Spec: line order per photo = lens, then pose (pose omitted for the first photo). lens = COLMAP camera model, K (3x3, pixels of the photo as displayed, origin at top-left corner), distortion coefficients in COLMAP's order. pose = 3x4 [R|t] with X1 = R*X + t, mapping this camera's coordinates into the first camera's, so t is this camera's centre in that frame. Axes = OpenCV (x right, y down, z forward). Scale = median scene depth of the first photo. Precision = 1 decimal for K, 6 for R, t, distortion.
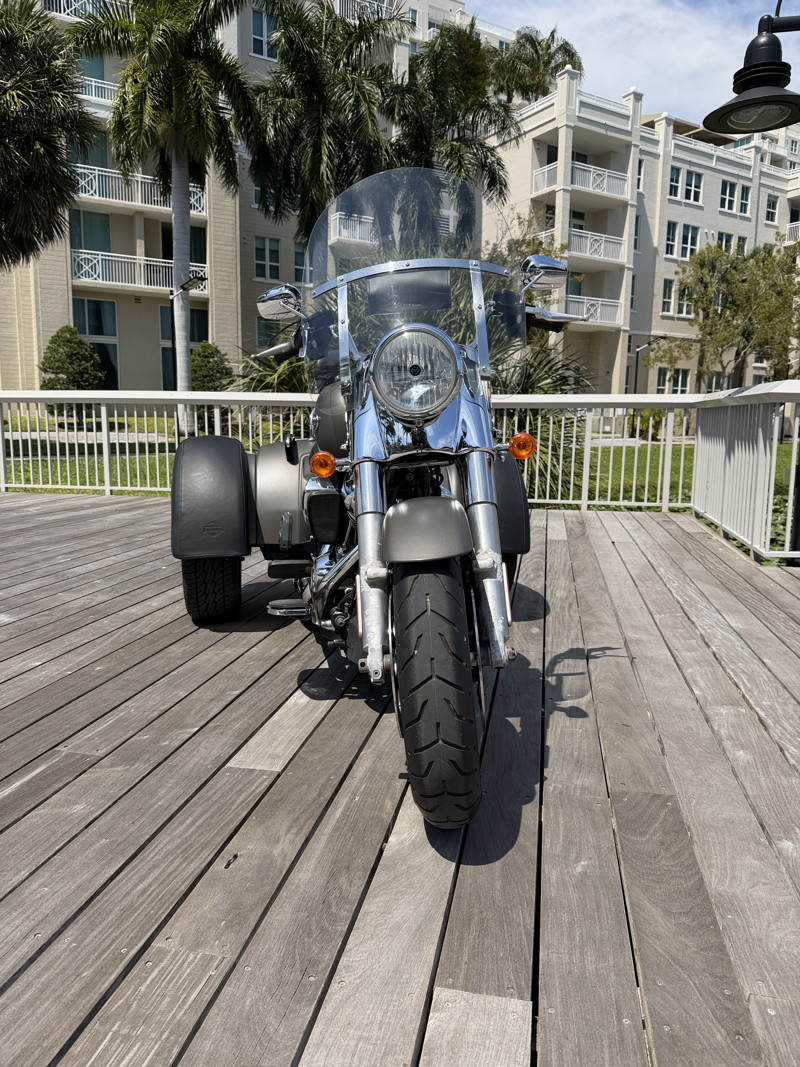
lens RADIAL K [[759.4, 0, 397.4], [0, 759.4, 540.8], [0, 0, 1]] dist [0.001013, -0.007973]
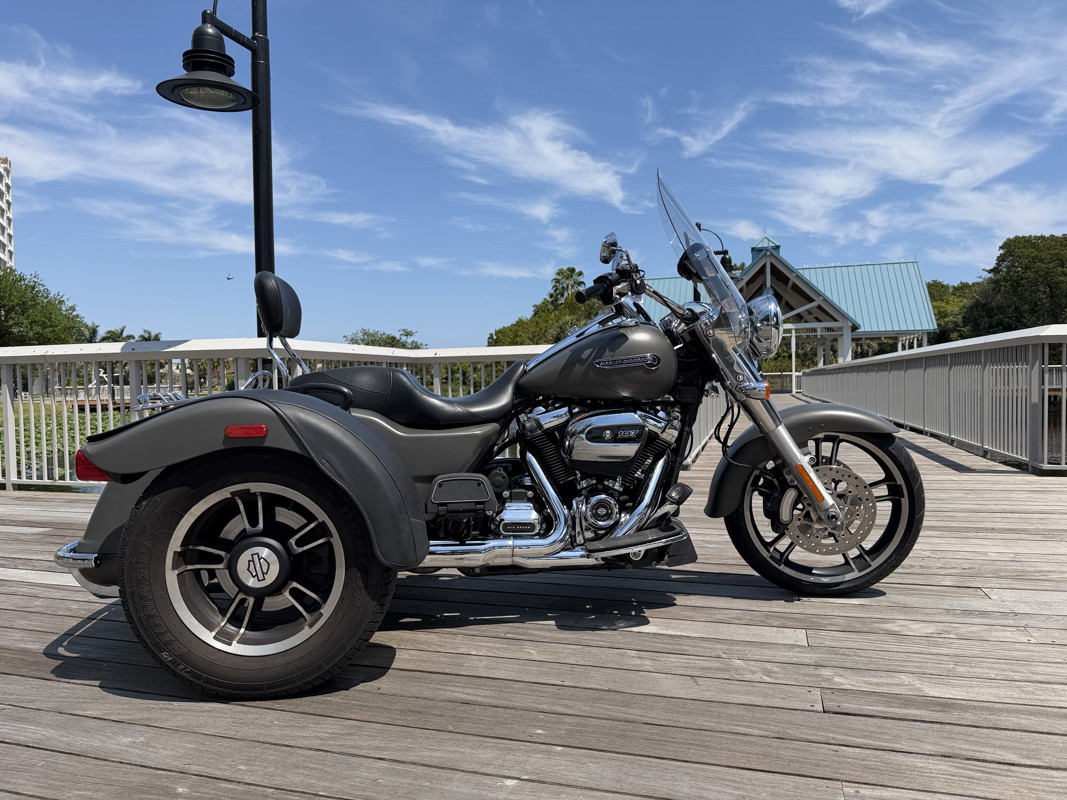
lens RADIAL K [[759.4, 0, 533.5], [0, 759.4, 400.0], [0, 0, 1]] dist [0.001013, -0.007973]
pose [[0.100340, -0.038341, 0.994214, -0.639329], [0.169306, 0.985342, 0.020911, -0.081772], [-0.980442, 0.166228, 0.105360, 0.541770]]
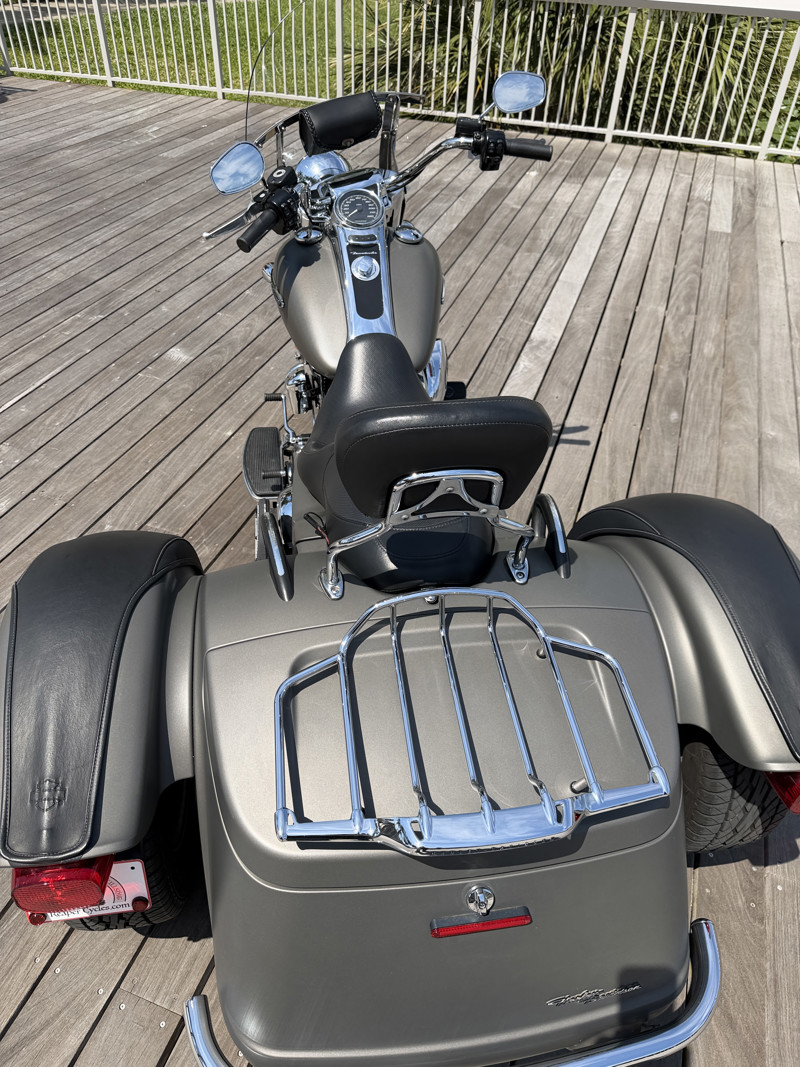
lens RADIAL K [[760.9, 0, 365.9], [0, 760.9, 531.3], [0, 0, 1]] dist [-0.012093, -0.008835]
pose [[0.984888, 0.113973, -0.130405, -0.058505], [-0.029433, 0.852145, 0.522477, -0.204364], [0.170672, -0.510743, 0.842622, -0.019962]]
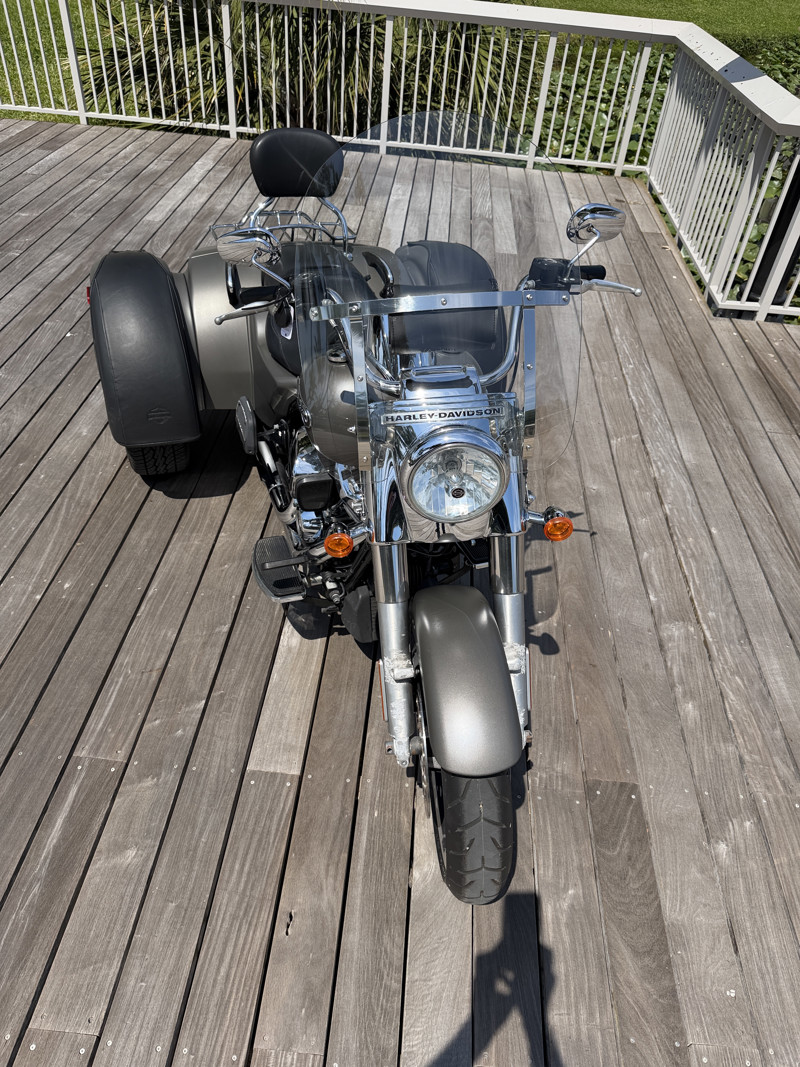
lens RADIAL K [[772.0, 0, 400.0], [0, 772.0, 533.5], [0, 0, 1]] dist [0.031715, -0.035113]
pose [[0.989945, -0.034002, 0.137306, -0.066224], [-0.043403, 0.850845, 0.523621, -0.257195], [-0.134630, -0.524315, 0.840814, 0.092513]]
